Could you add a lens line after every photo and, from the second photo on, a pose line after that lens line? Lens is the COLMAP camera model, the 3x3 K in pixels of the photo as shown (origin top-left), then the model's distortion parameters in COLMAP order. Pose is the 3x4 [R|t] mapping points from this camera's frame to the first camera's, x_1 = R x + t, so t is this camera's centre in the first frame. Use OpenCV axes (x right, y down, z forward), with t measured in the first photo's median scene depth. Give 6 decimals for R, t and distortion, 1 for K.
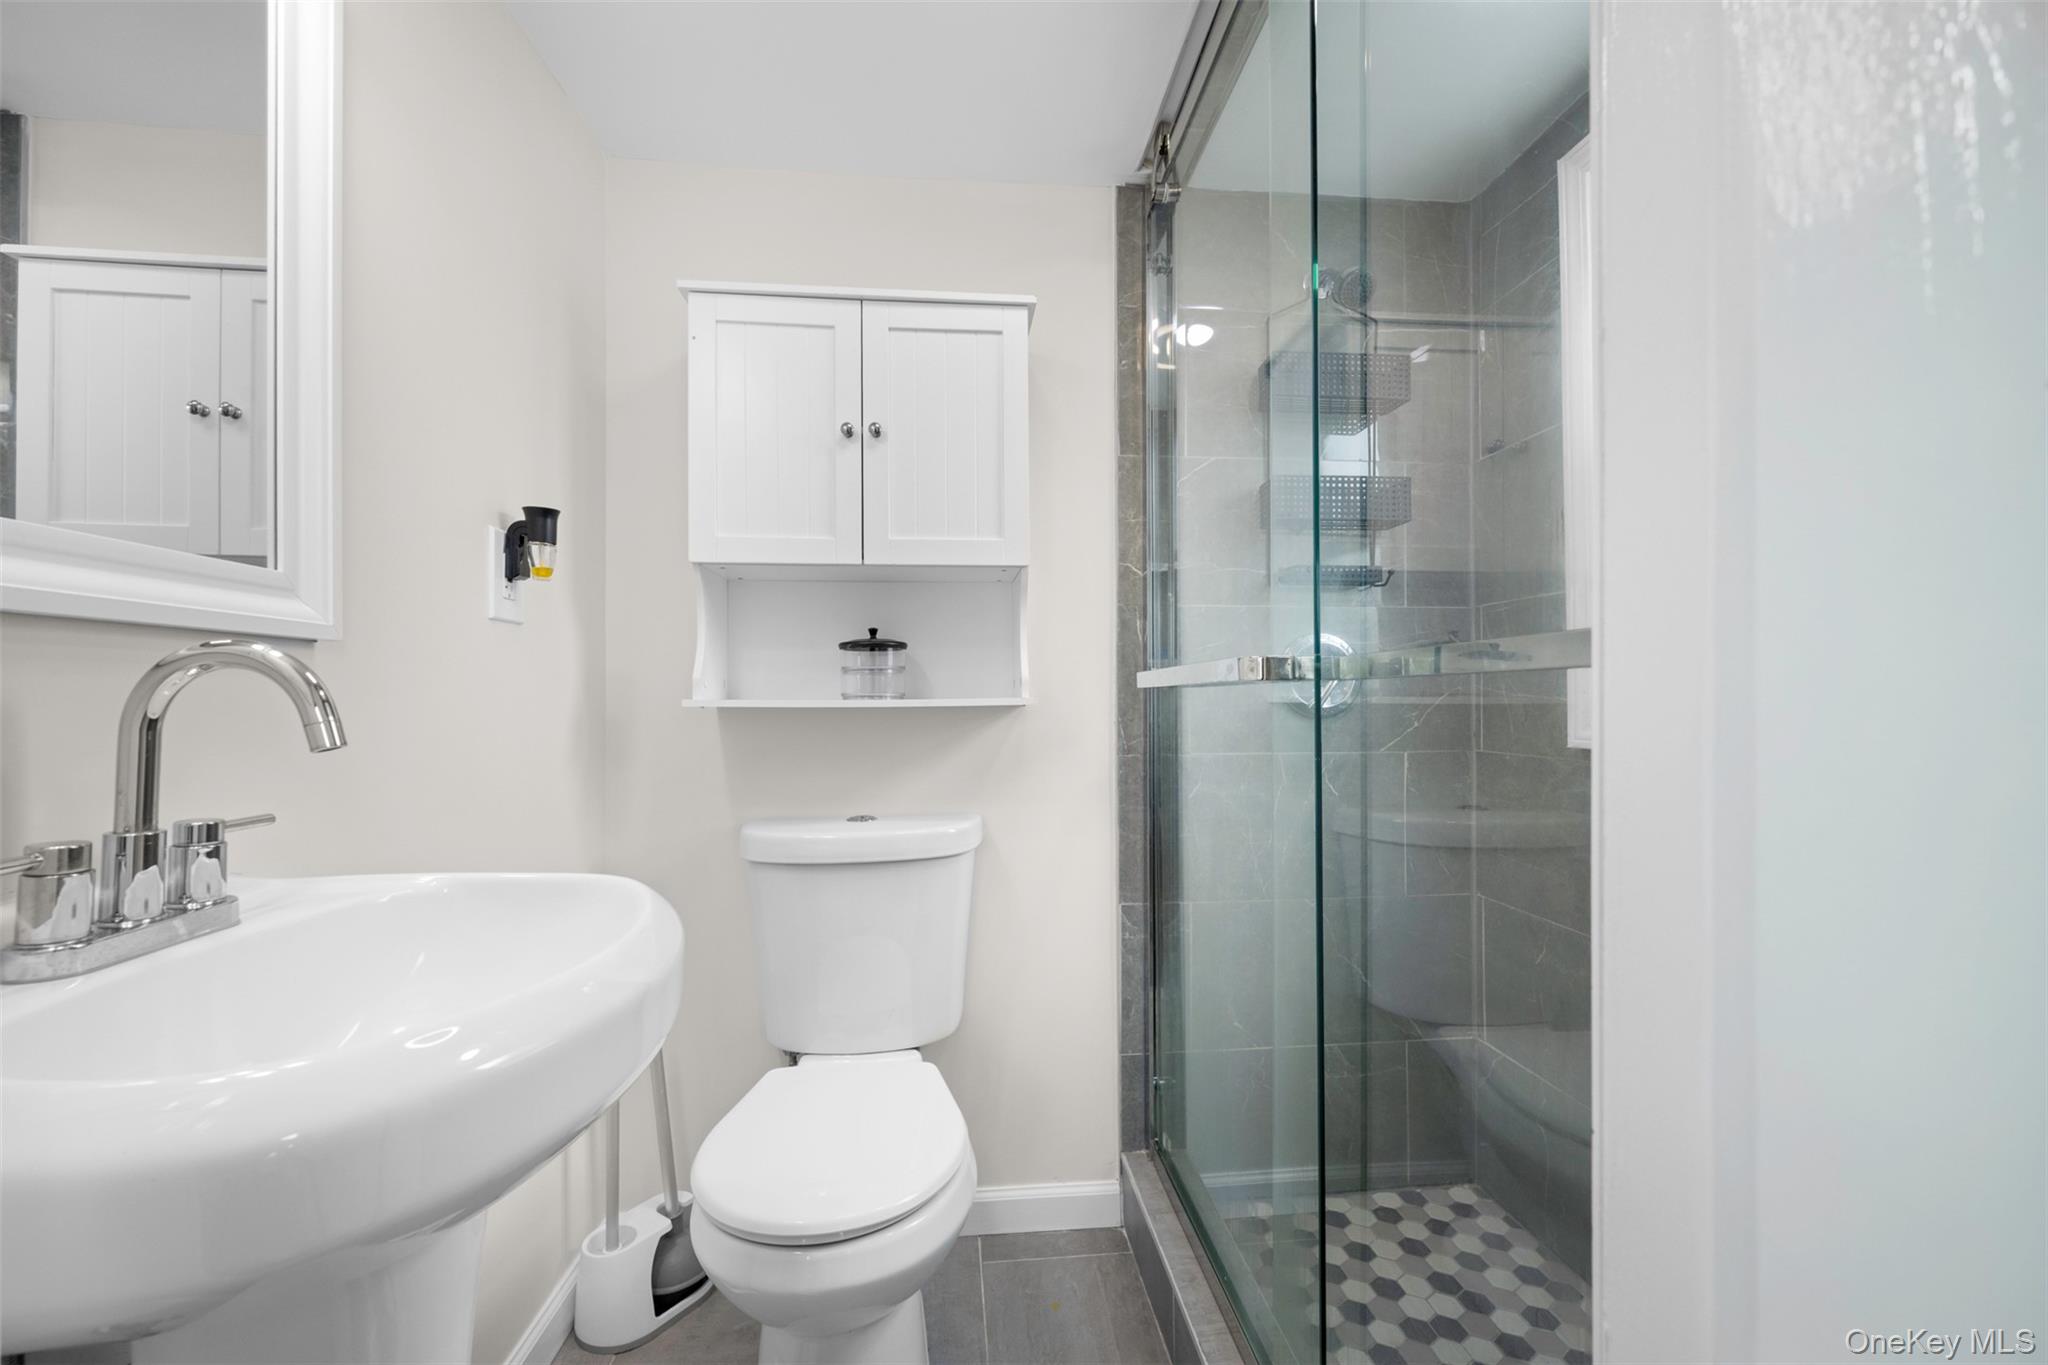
lens RADIAL K [[848.6, 0, 1023.9], [0, 848.6, 686.3], [0, 0, 1]] dist [0.013215, 0.000011]
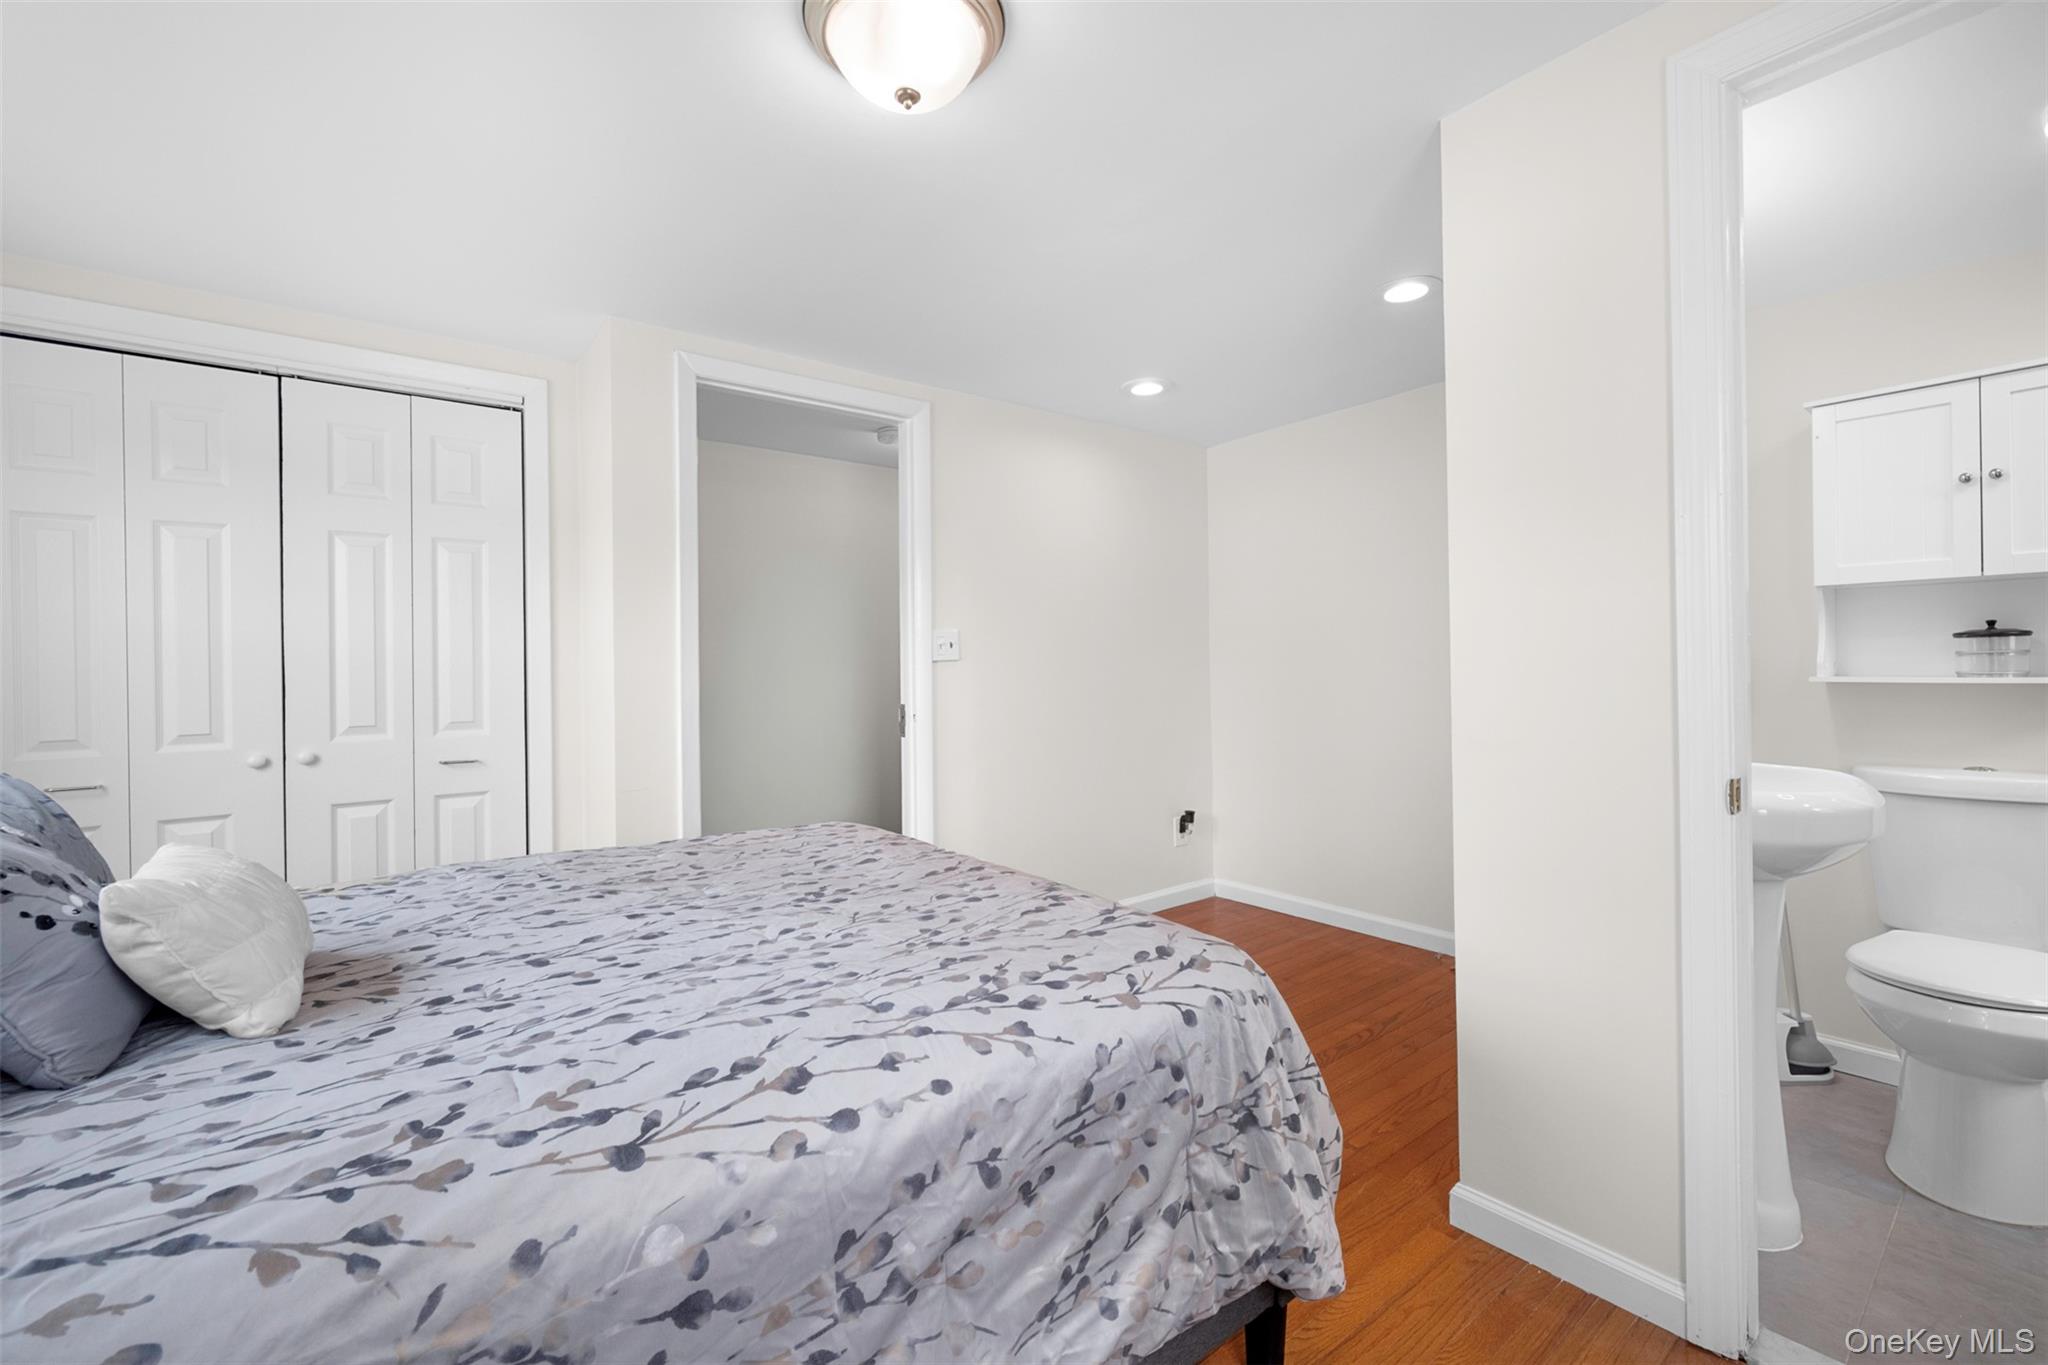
lens RADIAL K [[848.6, 0, 1062.5], [0, 848.6, 678.0], [0, 0, 1]] dist [0.013215, 0.000011]
pose [[0.554395, -0.002570, -0.832250, 0.125504], [0.011724, 0.999920, 0.004722, -0.004437], [0.832171, -0.012375, 0.554380, -0.882386]]
